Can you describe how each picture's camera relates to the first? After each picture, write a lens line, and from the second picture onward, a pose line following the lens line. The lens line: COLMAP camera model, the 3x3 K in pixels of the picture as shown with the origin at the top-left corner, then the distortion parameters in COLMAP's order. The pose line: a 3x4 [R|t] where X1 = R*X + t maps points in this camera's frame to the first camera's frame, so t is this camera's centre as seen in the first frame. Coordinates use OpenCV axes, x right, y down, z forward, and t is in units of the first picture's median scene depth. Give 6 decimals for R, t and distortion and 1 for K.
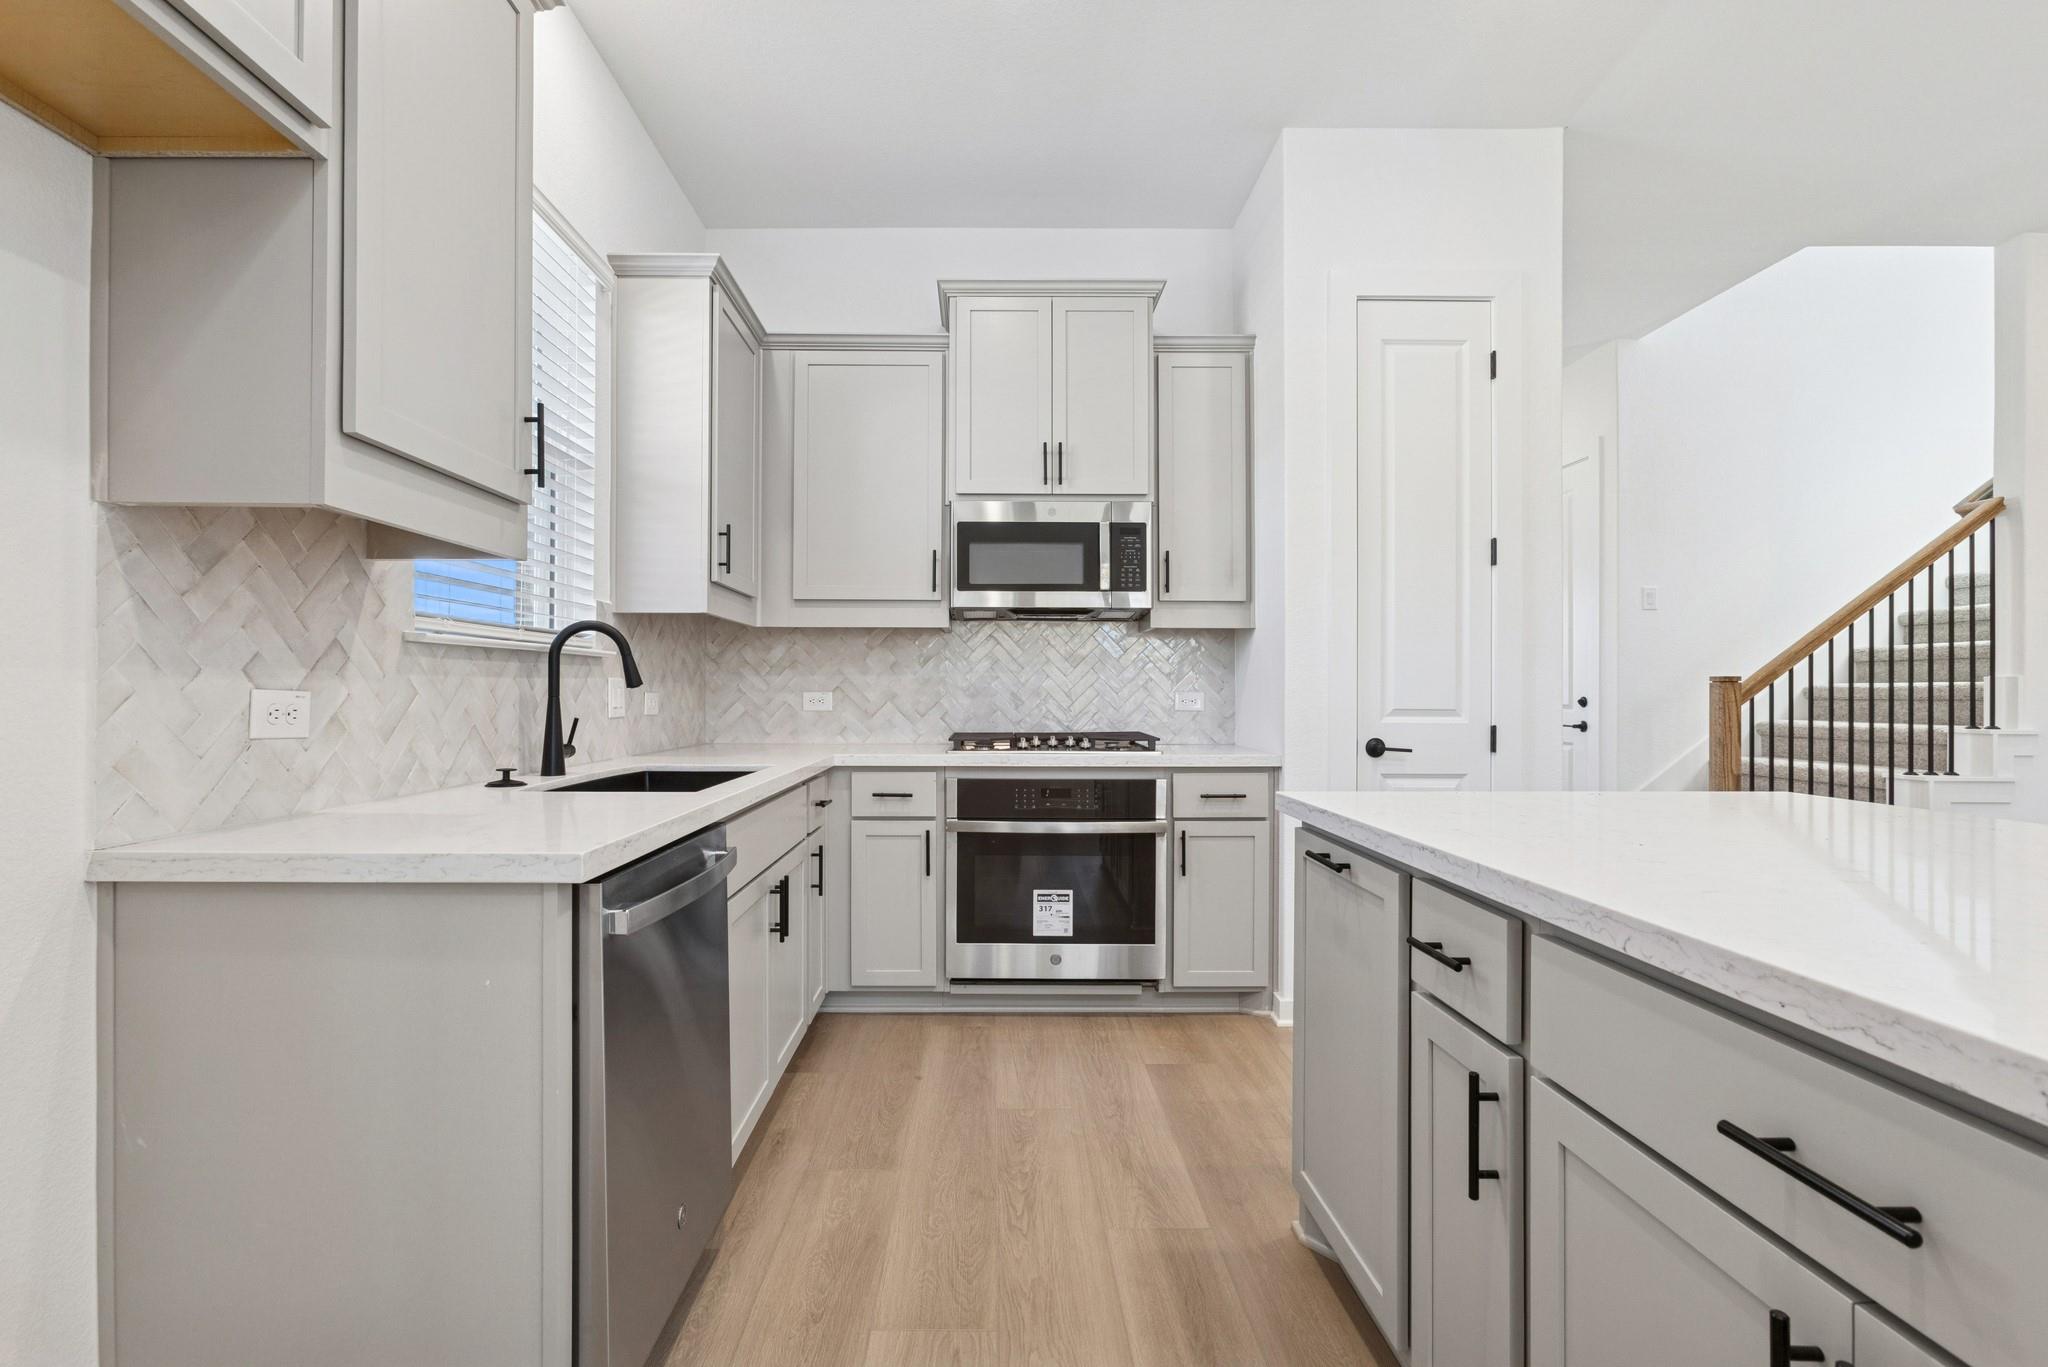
lens RADIAL K [[928.9, 0, 994.8], [0, 928.9, 692.5], [0, 0, 1]] dist [-0.012924, 0.009122]
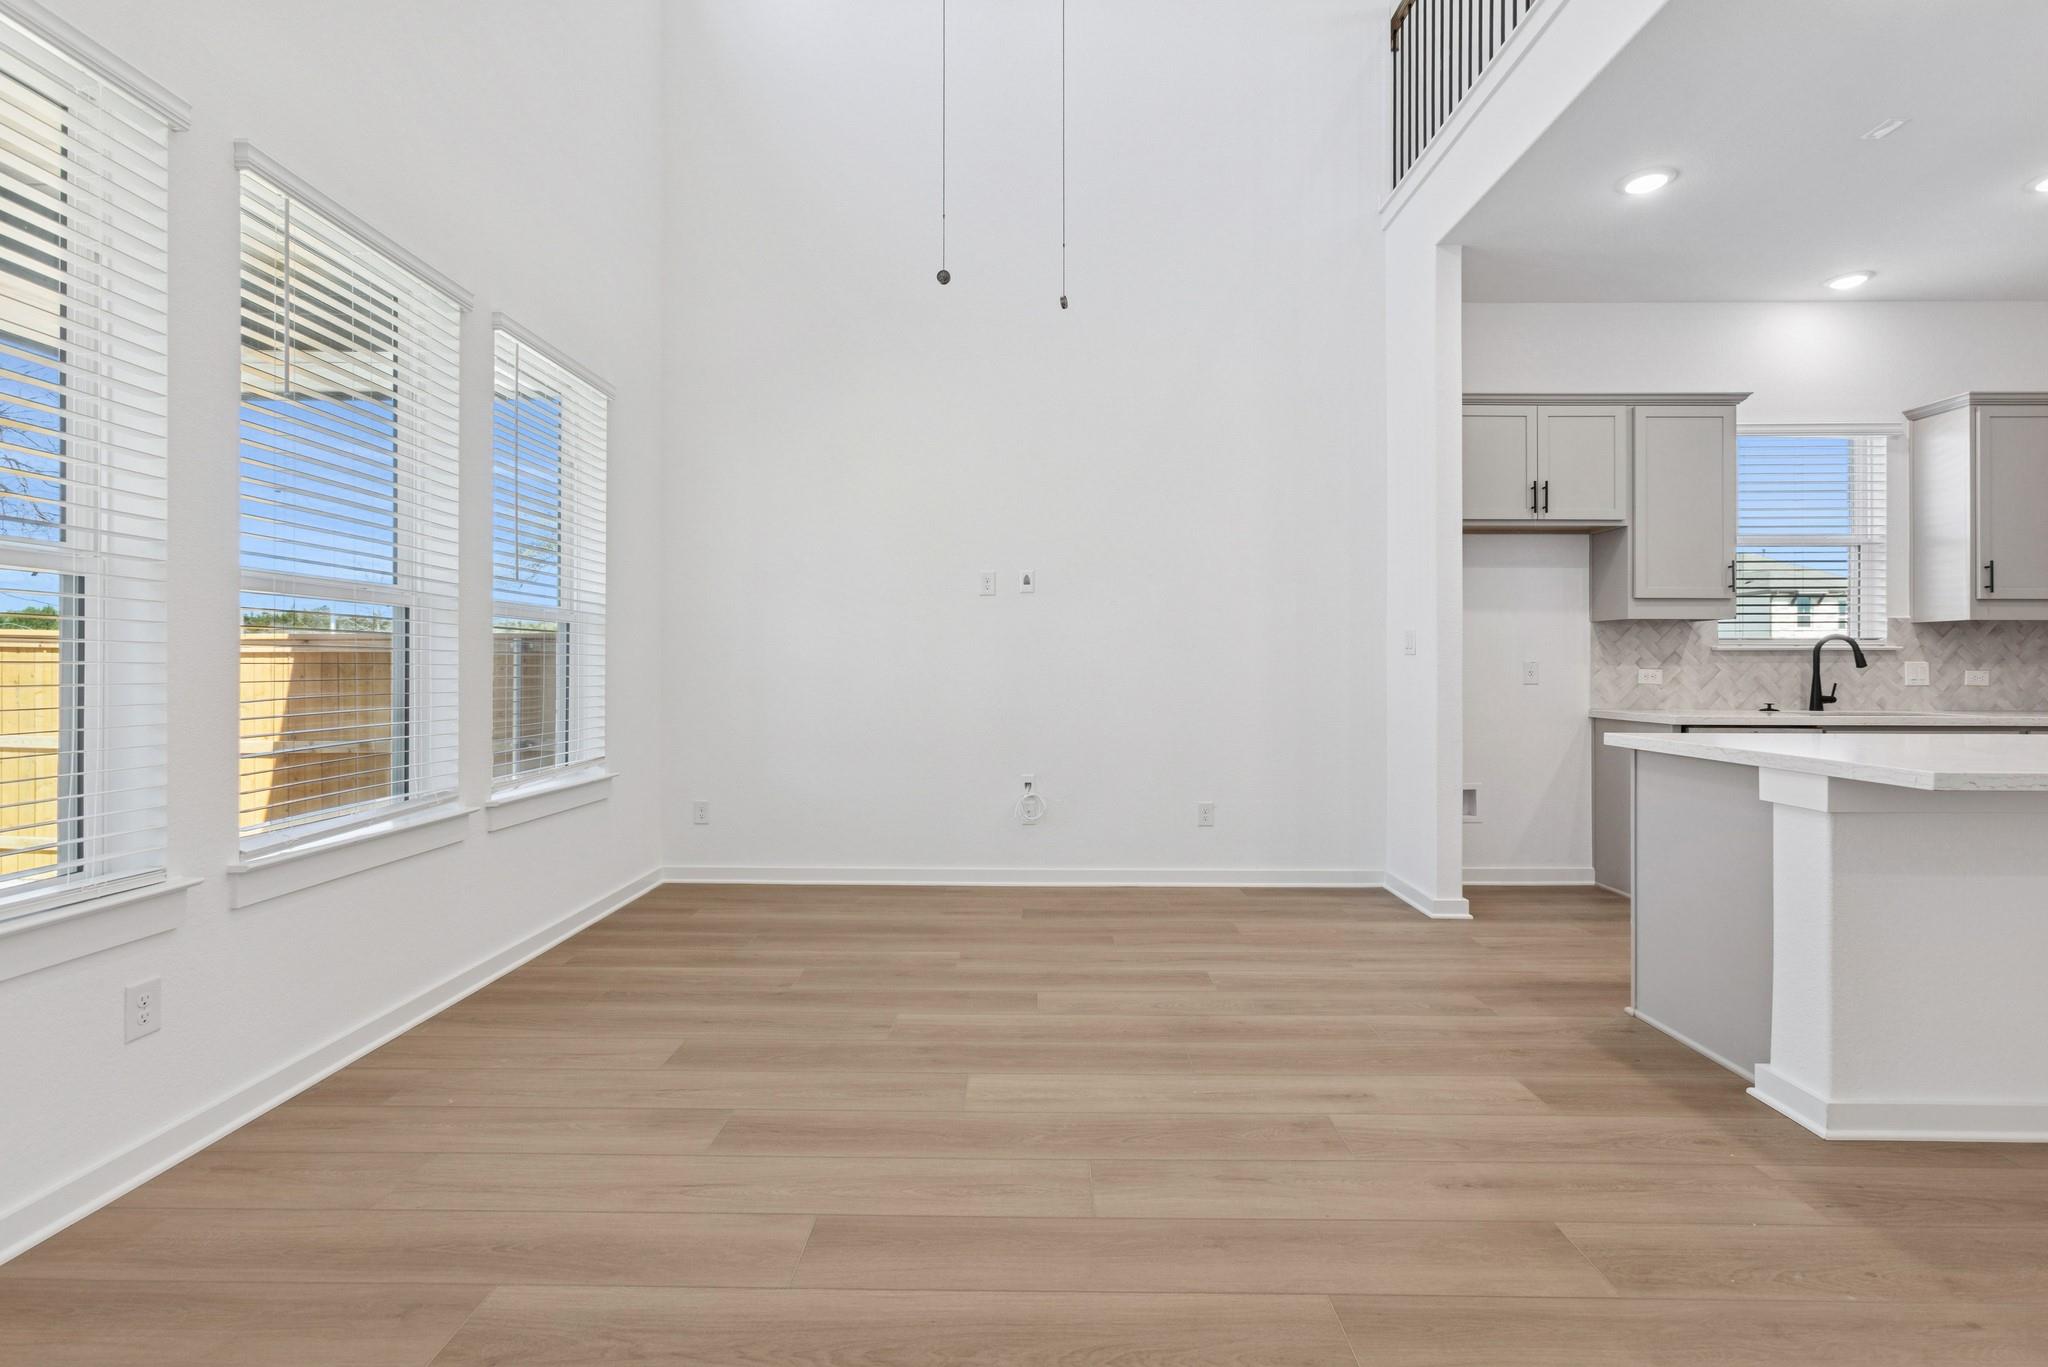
lens RADIAL K [[928.9, 0, 1016.8], [0, 928.9, 659.8], [0, 0, 1]] dist [-0.012924, 0.009122]
pose [[-0.010550, -0.012563, -0.999865, 1.162350], [-0.003374, 0.999916, -0.012528, 0.006077], [0.999939, 0.003242, -0.010592, -0.545640]]
